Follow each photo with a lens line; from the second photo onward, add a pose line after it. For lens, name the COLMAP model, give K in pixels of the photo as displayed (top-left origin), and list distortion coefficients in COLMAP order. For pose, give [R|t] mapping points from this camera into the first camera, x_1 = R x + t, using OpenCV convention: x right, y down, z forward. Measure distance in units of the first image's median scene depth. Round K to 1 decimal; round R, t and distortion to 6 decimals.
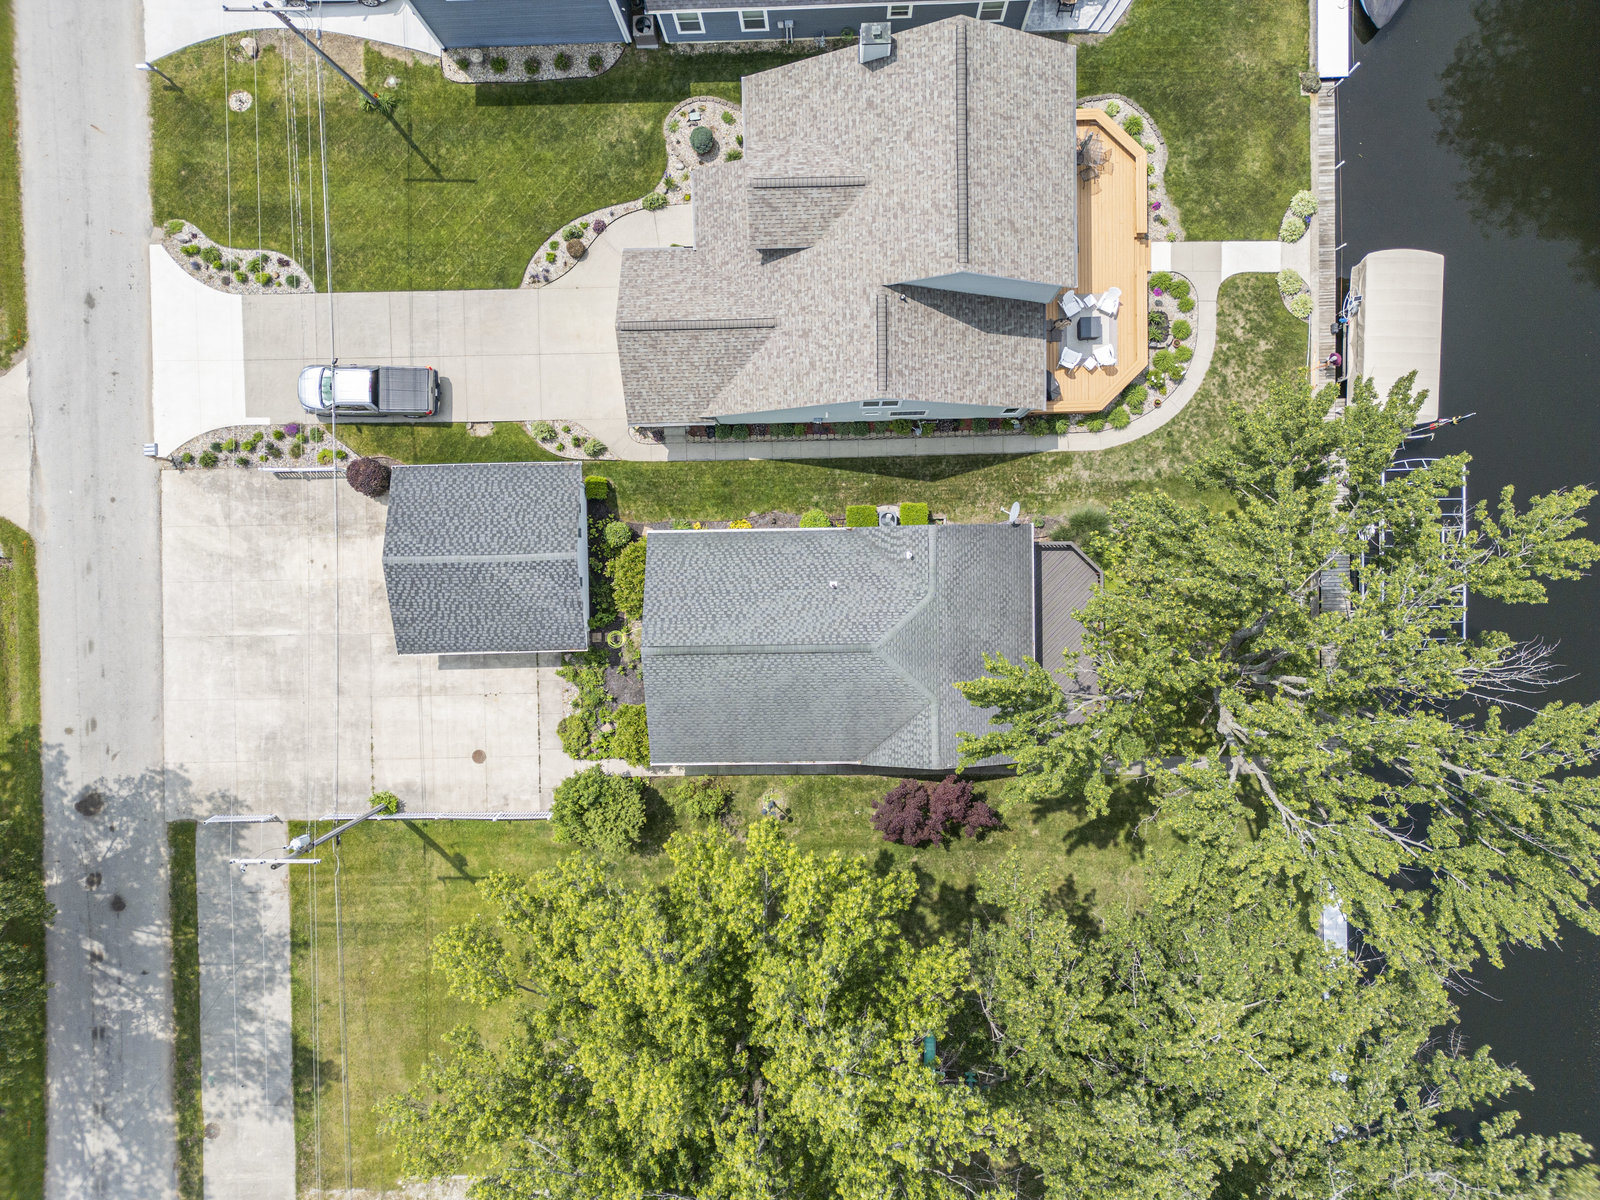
lens RADIAL K [[1129.6, 0, 797.7], [0, 1129.6, 592.8], [0, 0, 1]] dist [0.041694, -0.024834]
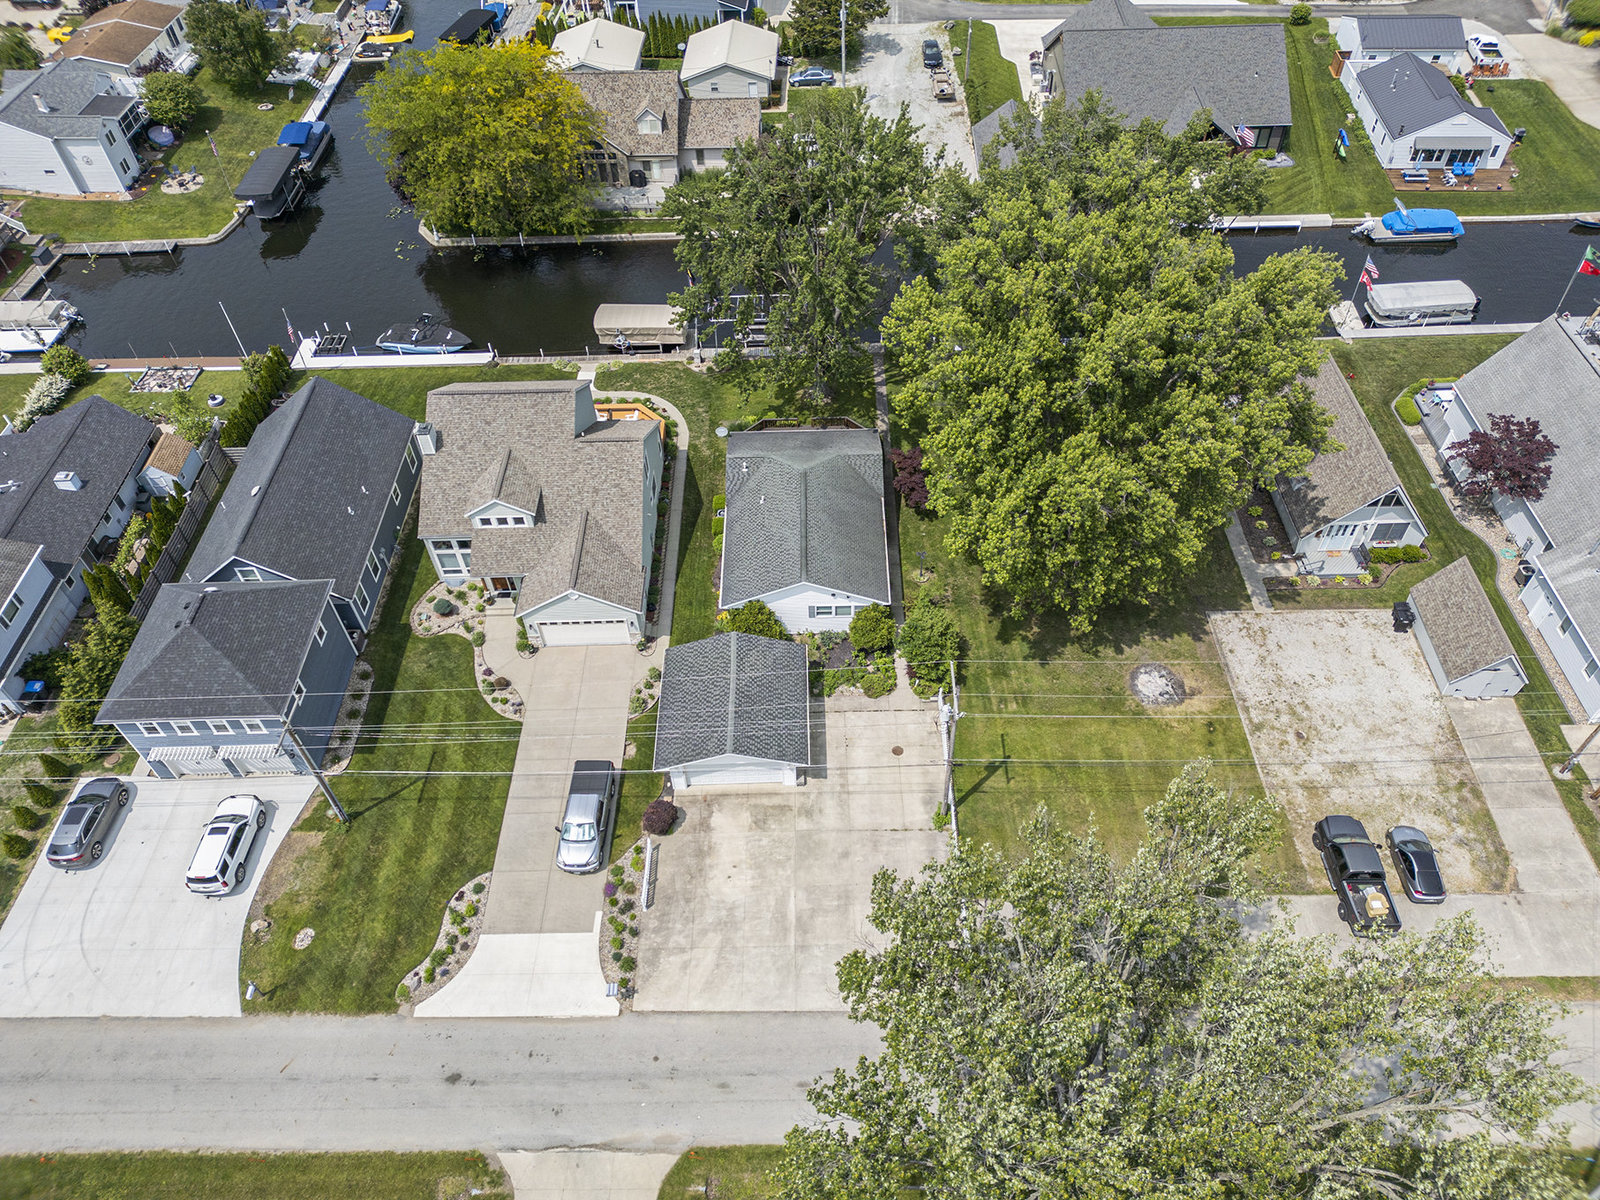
lens RADIAL K [[1129.6, 0, 797.7], [0, 1129.6, 592.8], [0, 0, 1]] dist [0.041694, -0.024834]
pose [[0.016643, -0.712623, 0.701349, -1.010691], [0.999048, -0.016439, -0.040411, 0.089292], [0.040328, 0.701354, 0.711671, 0.016111]]
